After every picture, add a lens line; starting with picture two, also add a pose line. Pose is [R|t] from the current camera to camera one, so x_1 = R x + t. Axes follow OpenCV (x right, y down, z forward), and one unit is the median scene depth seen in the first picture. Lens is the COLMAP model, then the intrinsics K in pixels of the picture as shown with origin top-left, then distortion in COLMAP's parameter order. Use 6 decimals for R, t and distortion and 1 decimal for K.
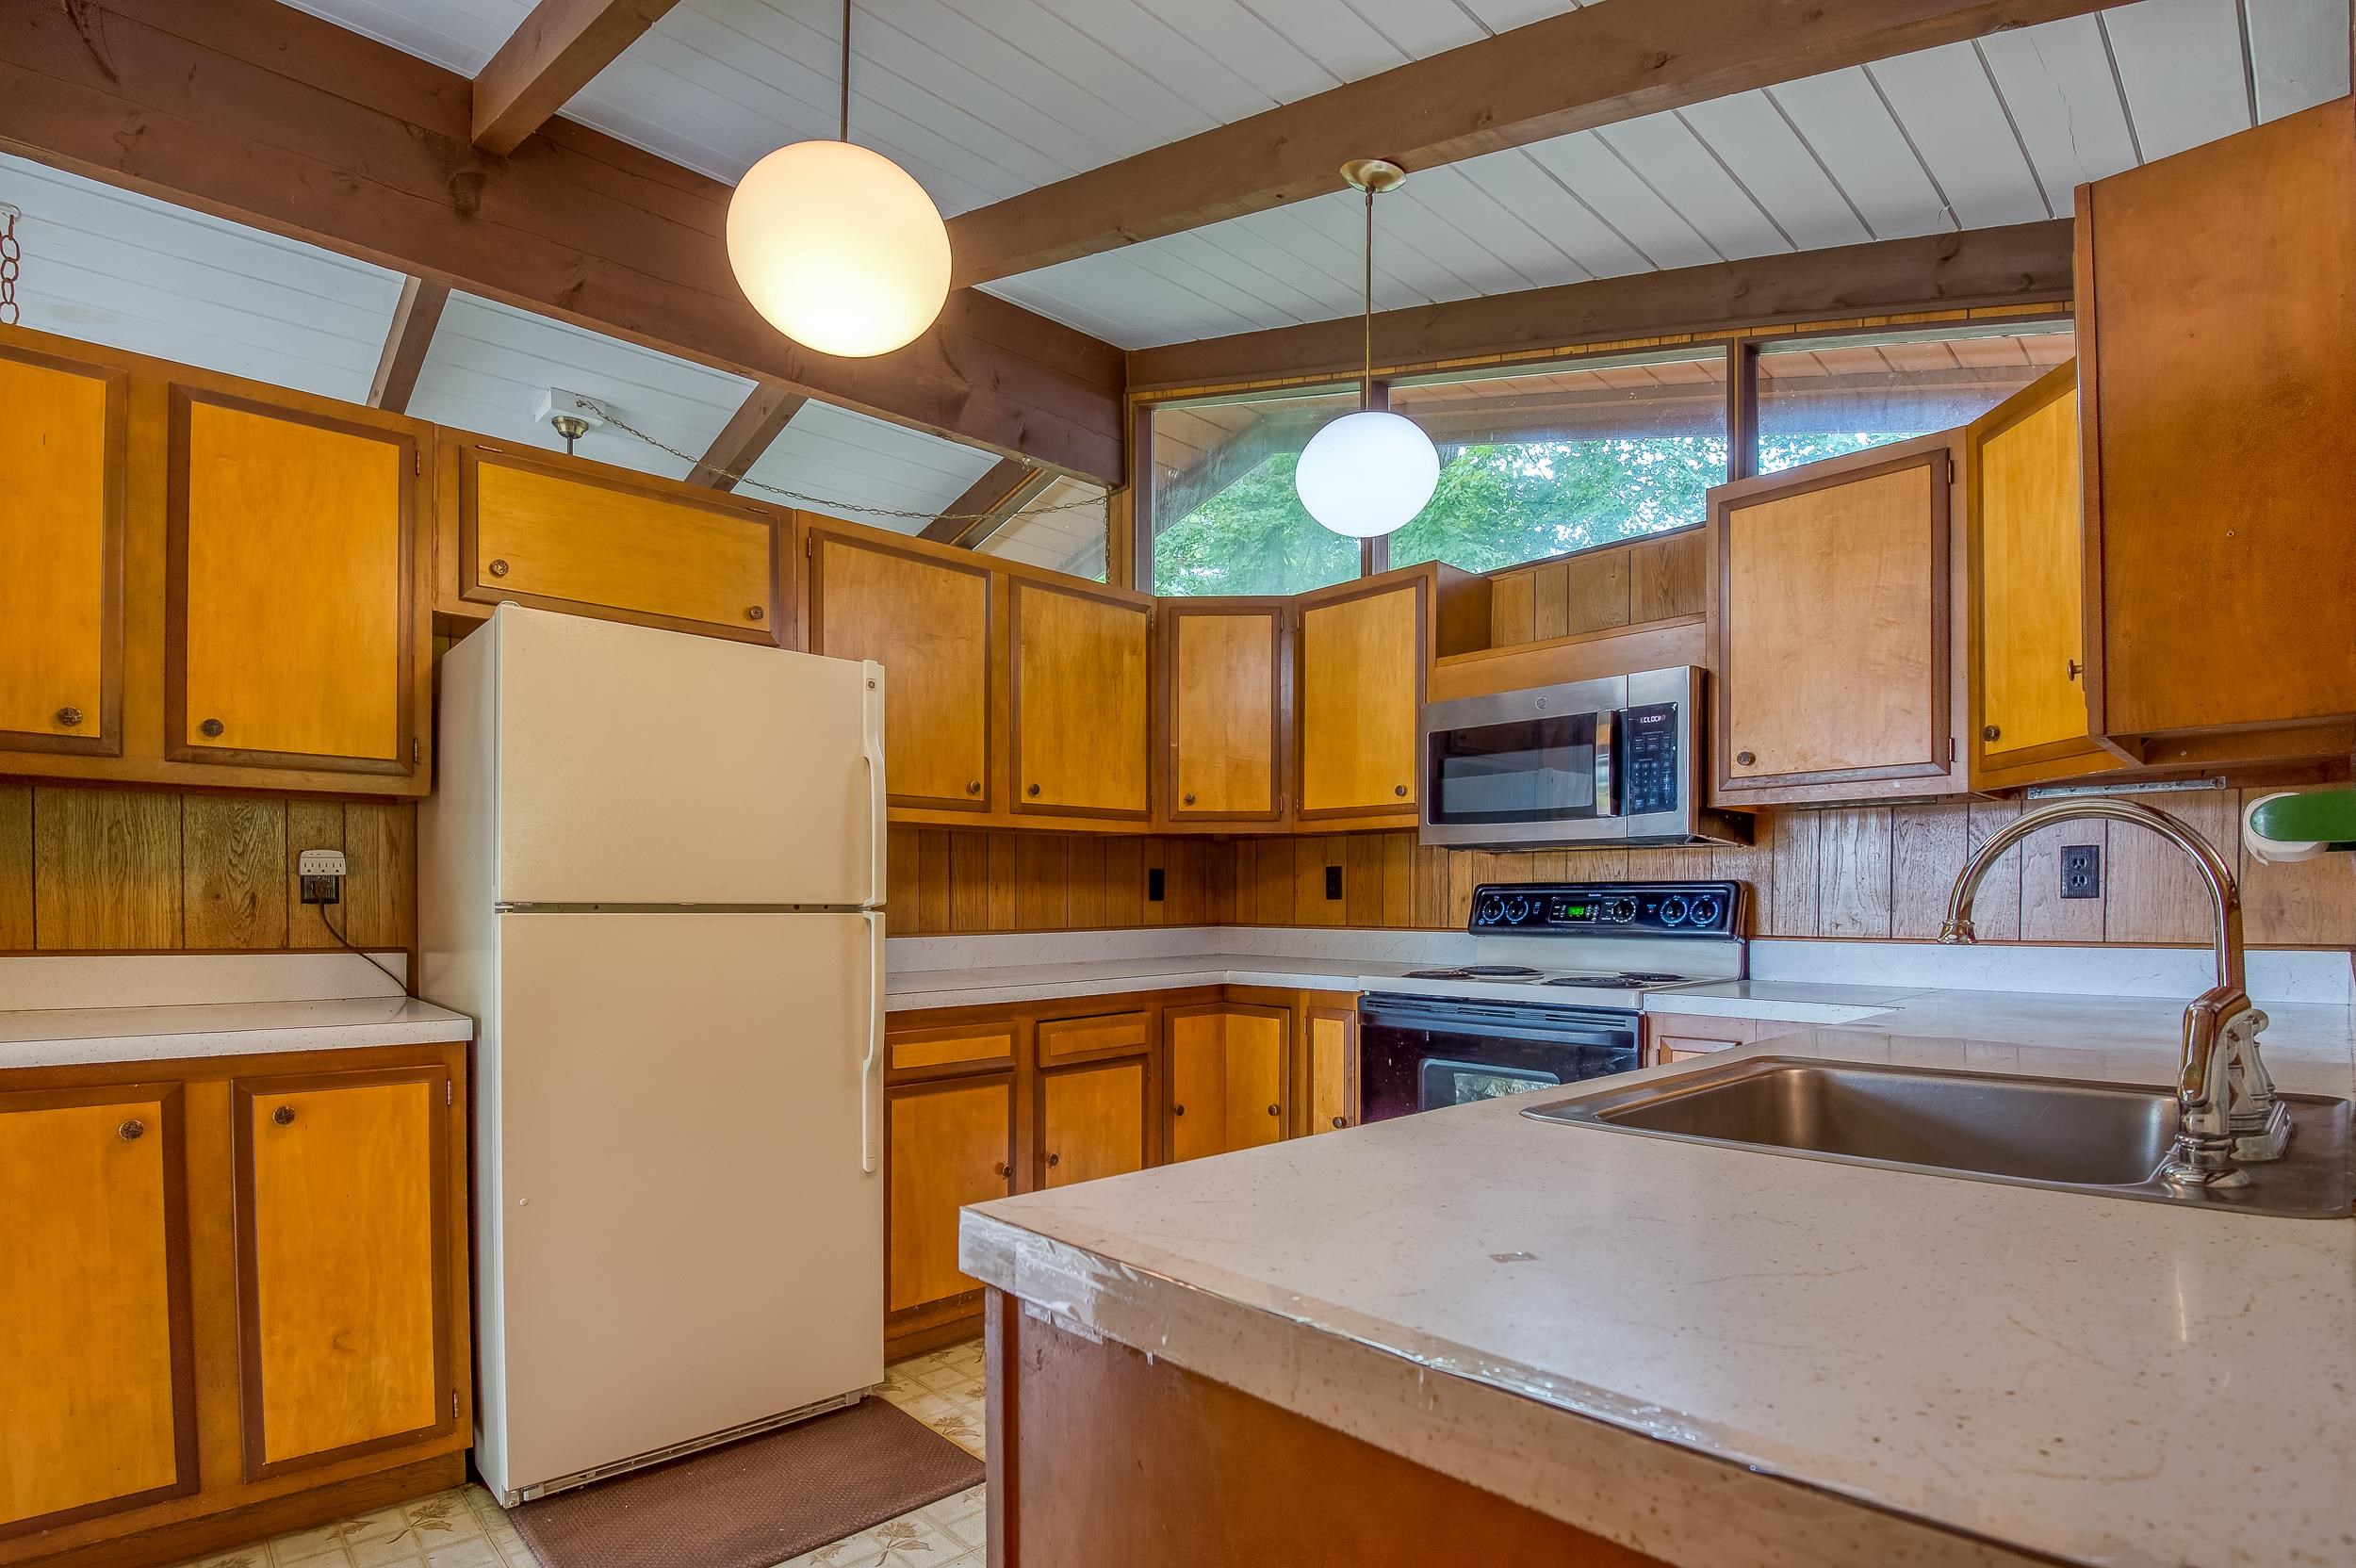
lens RADIAL K [[1105.2, 0, 1153.9], [0, 1105.2, 916.3], [0, 0, 1]] dist [-0.035687, -0.001142]
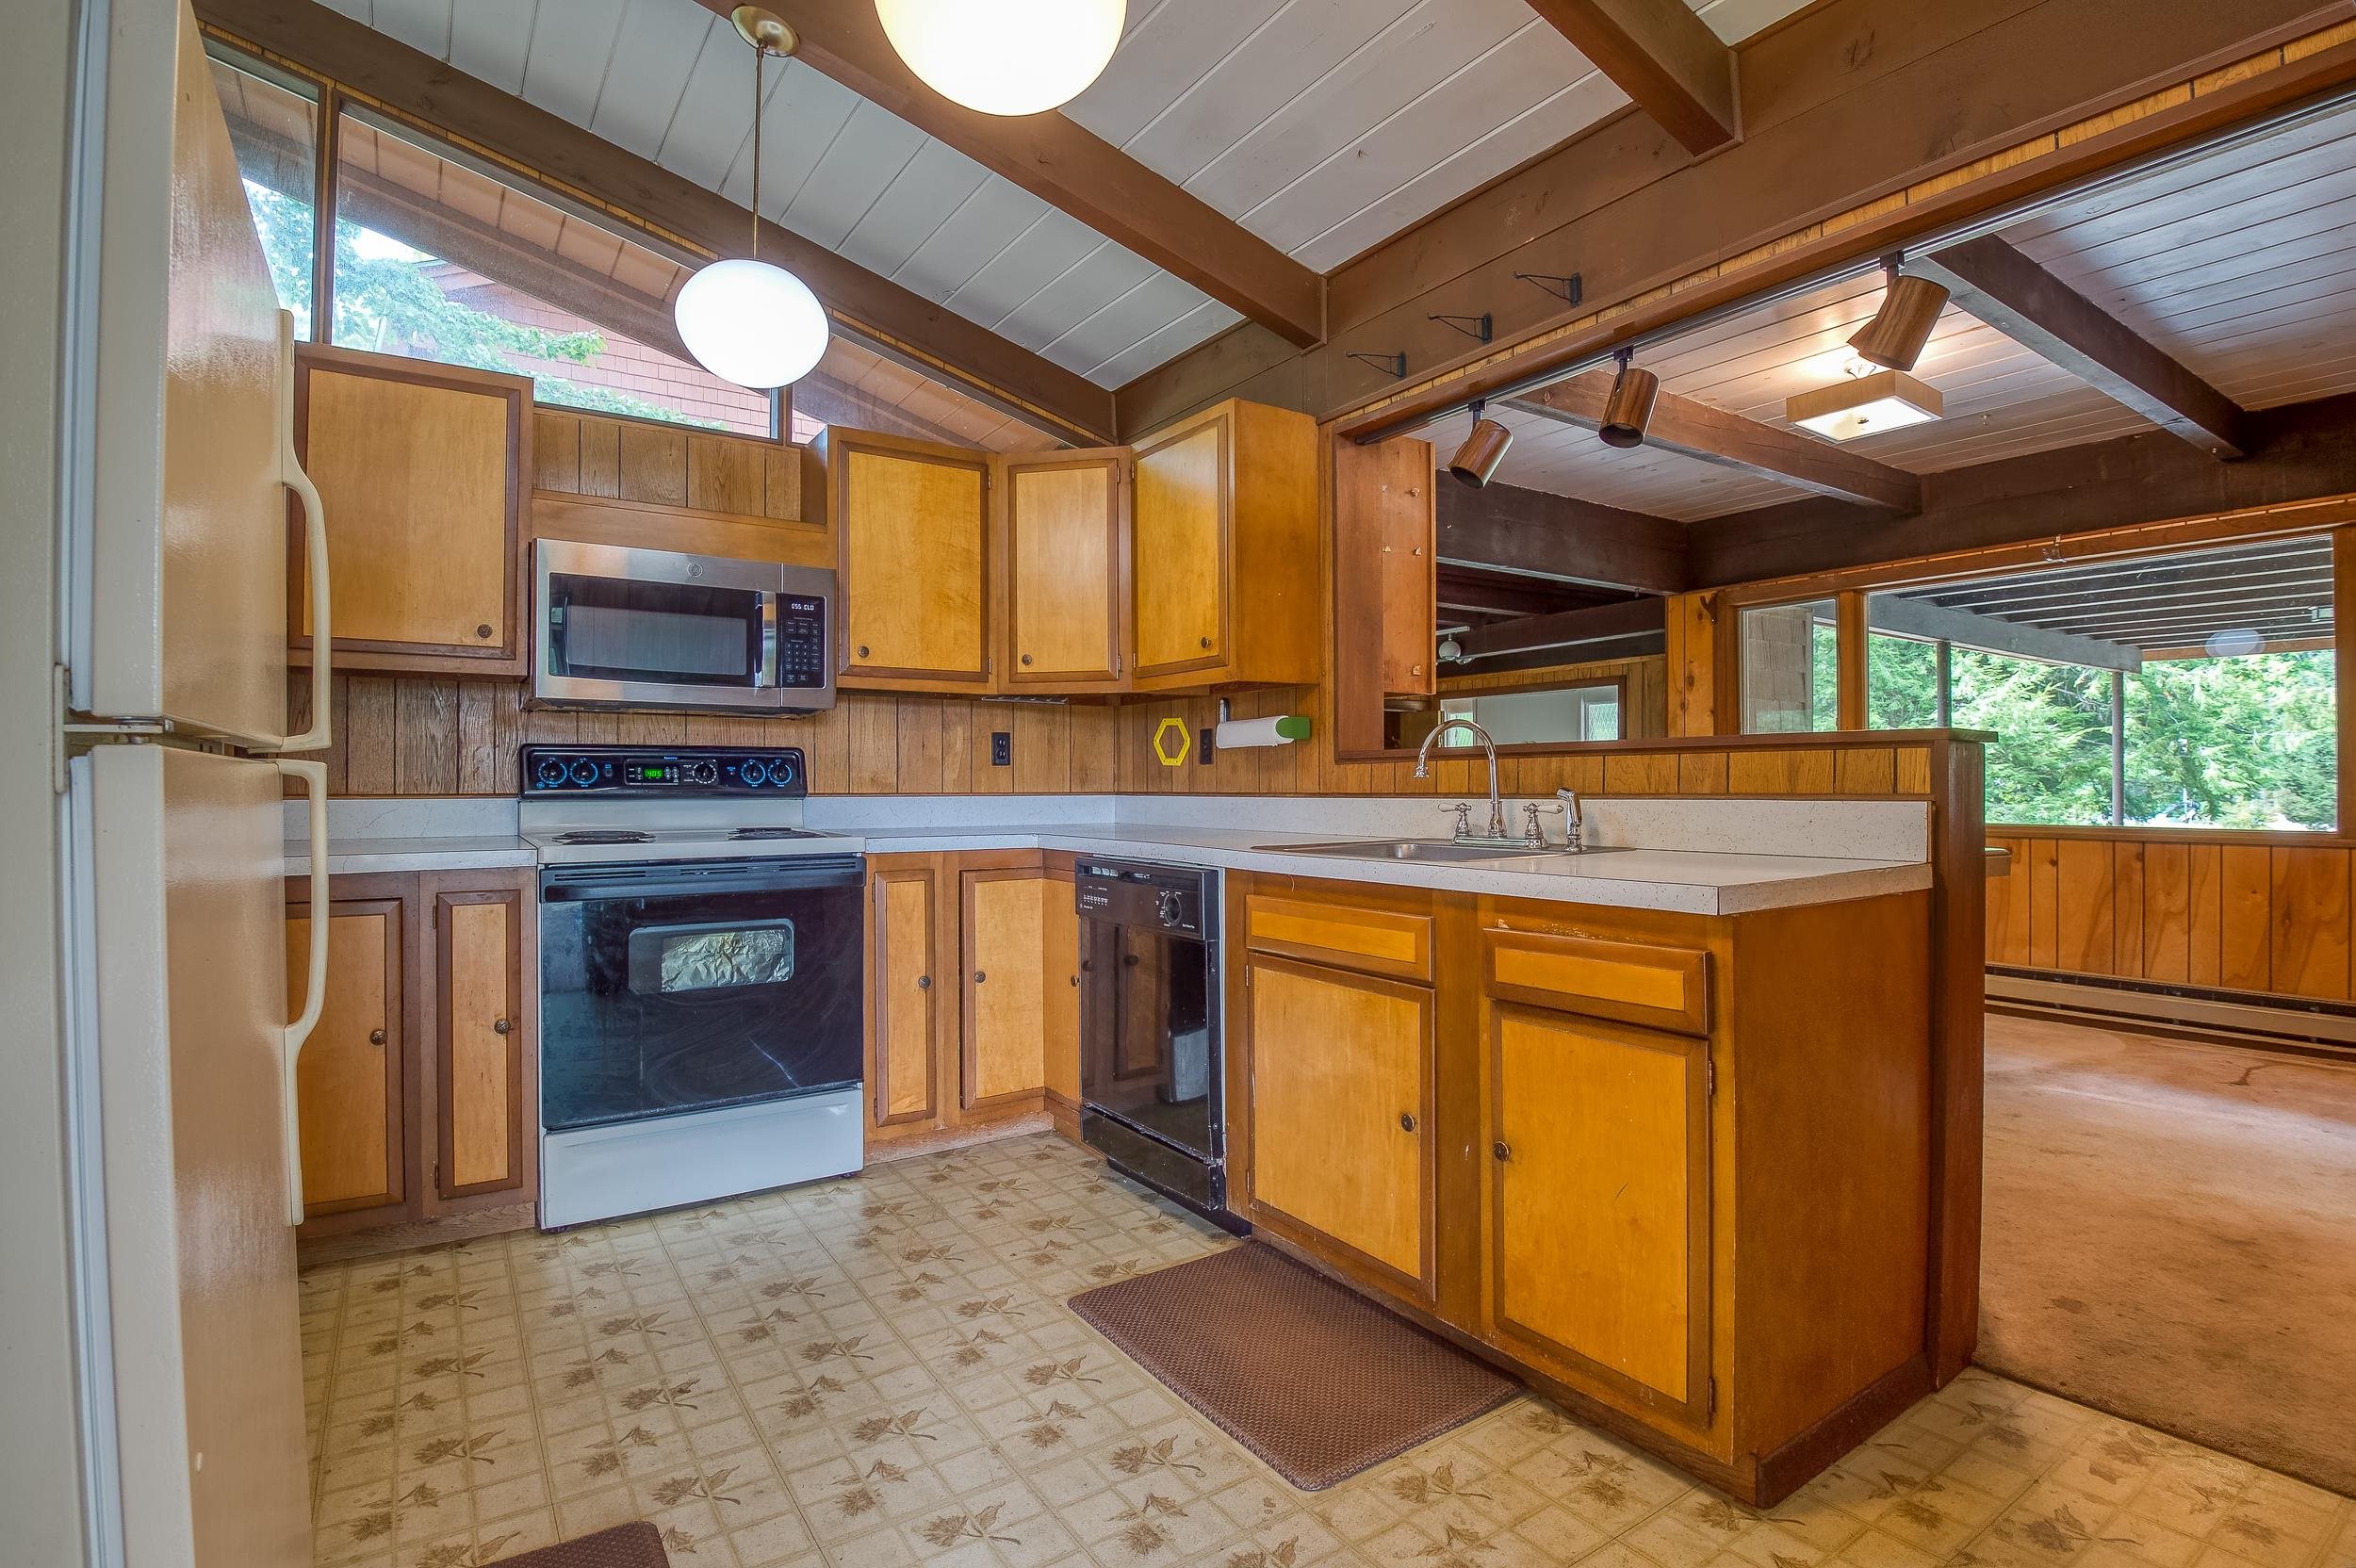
lens RADIAL K [[1105.2, 0, 1176.2], [0, 1105.2, 779.6], [0, 0, 1]] dist [-0.035687, -0.001142]
pose [[0.167829, -0.000377, 0.985816, -0.628410], [0.011740, 0.999930, -0.001616, 0.009658], [-0.985746, 0.011844, 0.167822, 0.412131]]
